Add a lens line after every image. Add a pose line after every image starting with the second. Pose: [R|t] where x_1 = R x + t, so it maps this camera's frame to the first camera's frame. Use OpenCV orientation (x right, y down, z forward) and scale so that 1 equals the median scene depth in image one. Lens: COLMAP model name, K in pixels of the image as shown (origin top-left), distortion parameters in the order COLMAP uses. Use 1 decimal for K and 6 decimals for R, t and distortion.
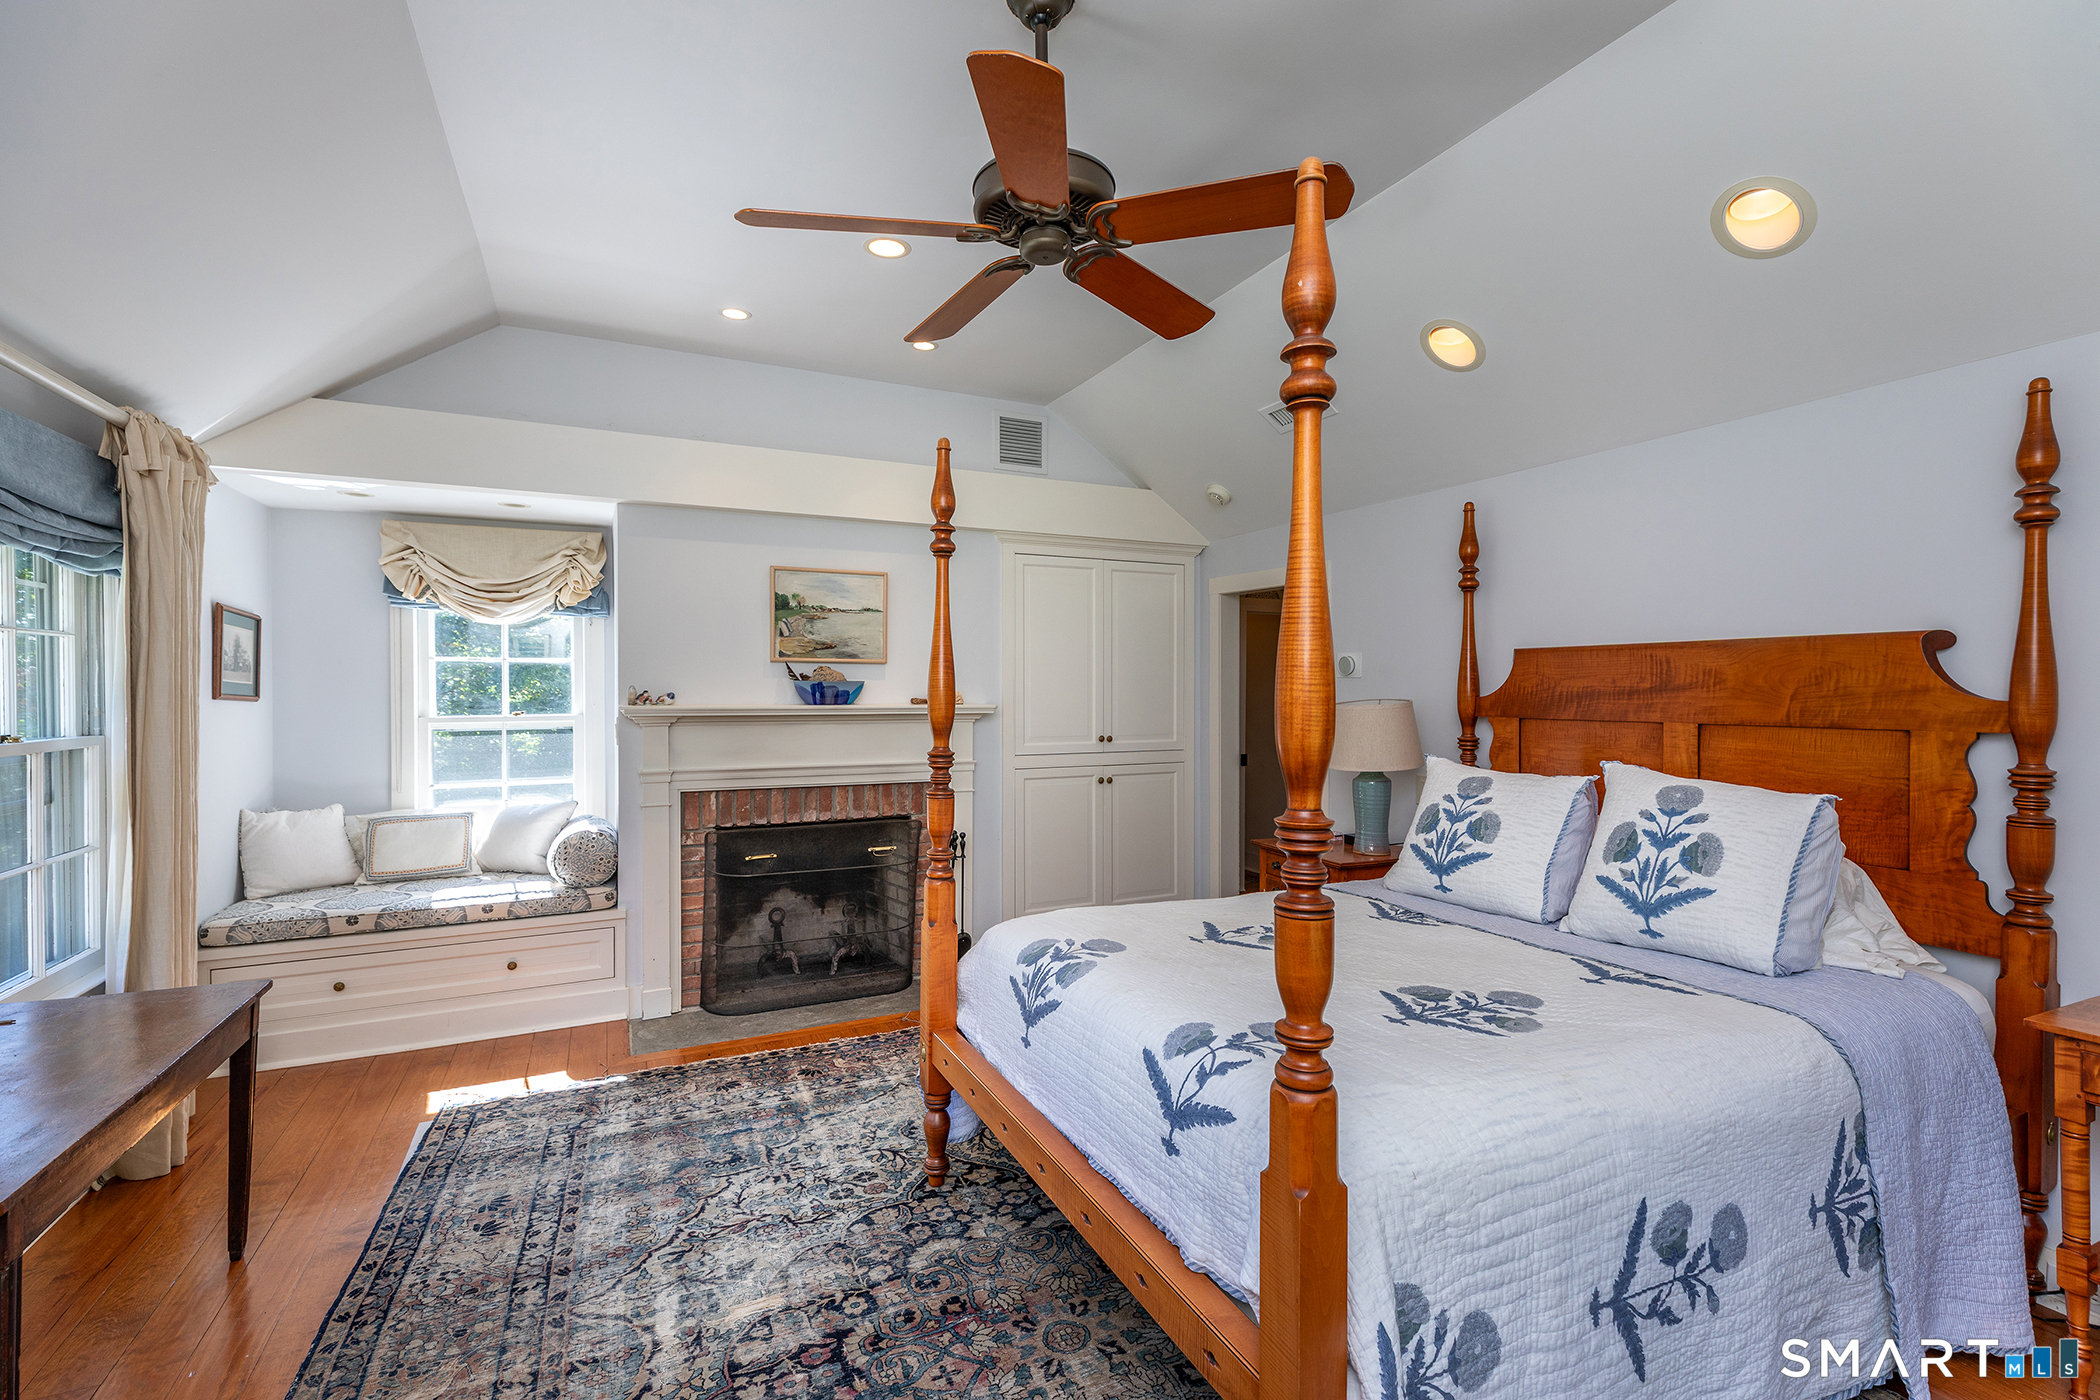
lens RADIAL K [[936.2, 0, 1047.4], [0, 936.2, 705.6], [0, 0, 1]] dist [0.019432, -0.001985]
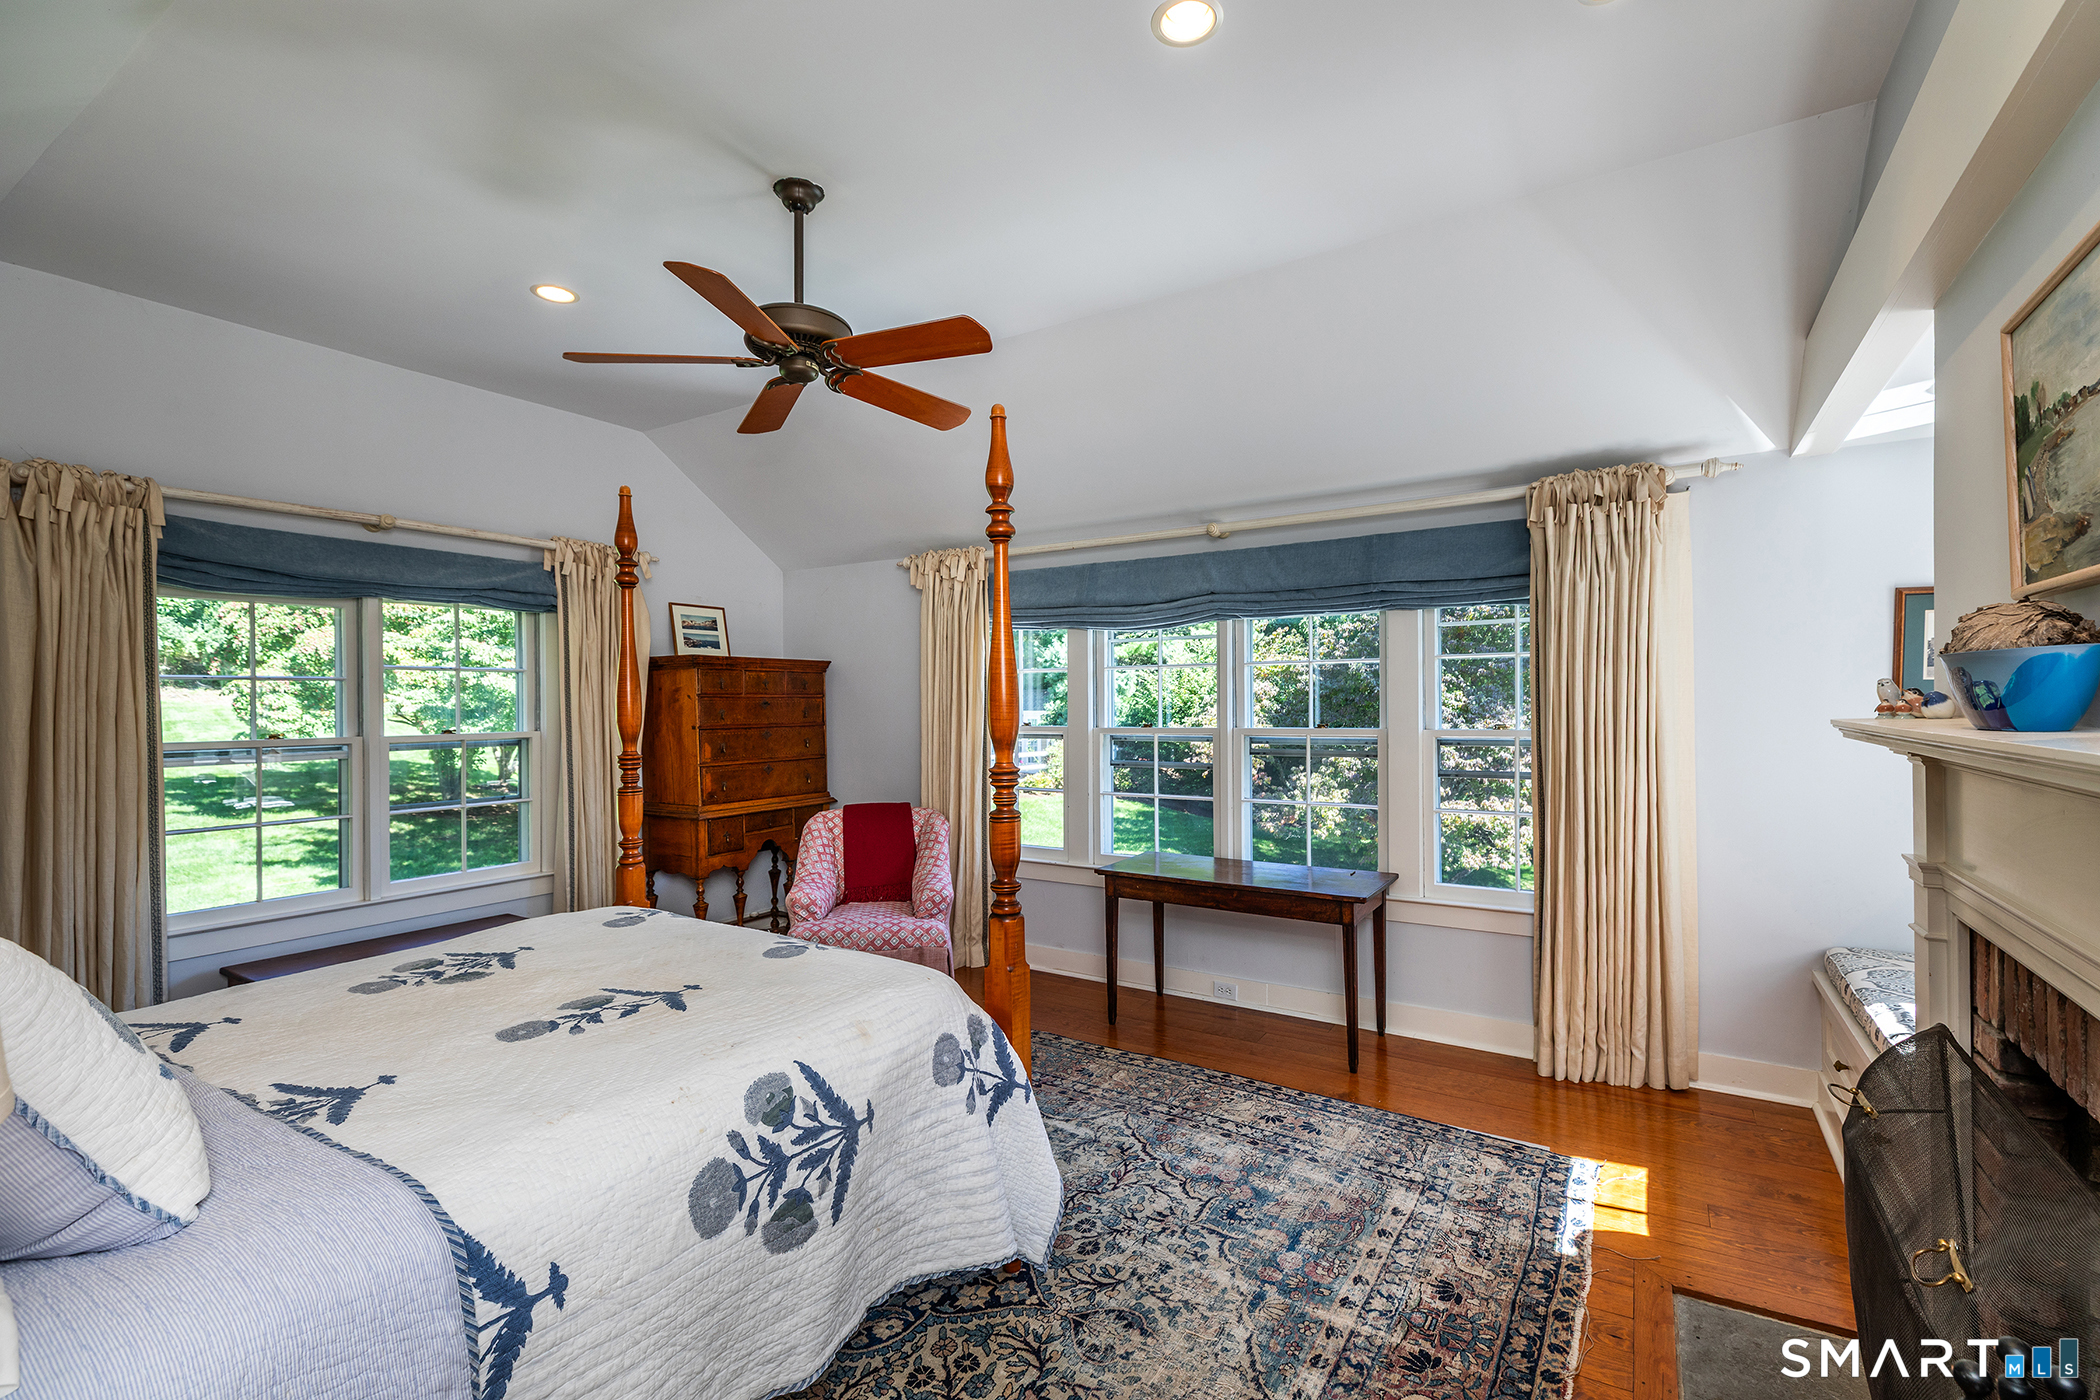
lens RADIAL K [[936.2, 0, 1050.5], [0, 936.2, 699.9], [0, 0, 1]] dist [0.019432, -0.001985]
pose [[-0.847187, 0.001560, -0.531292, 0.285296], [-0.001449, 0.999985, 0.005246, -0.017806], [0.531293, 0.005214, -0.847172, 1.604470]]
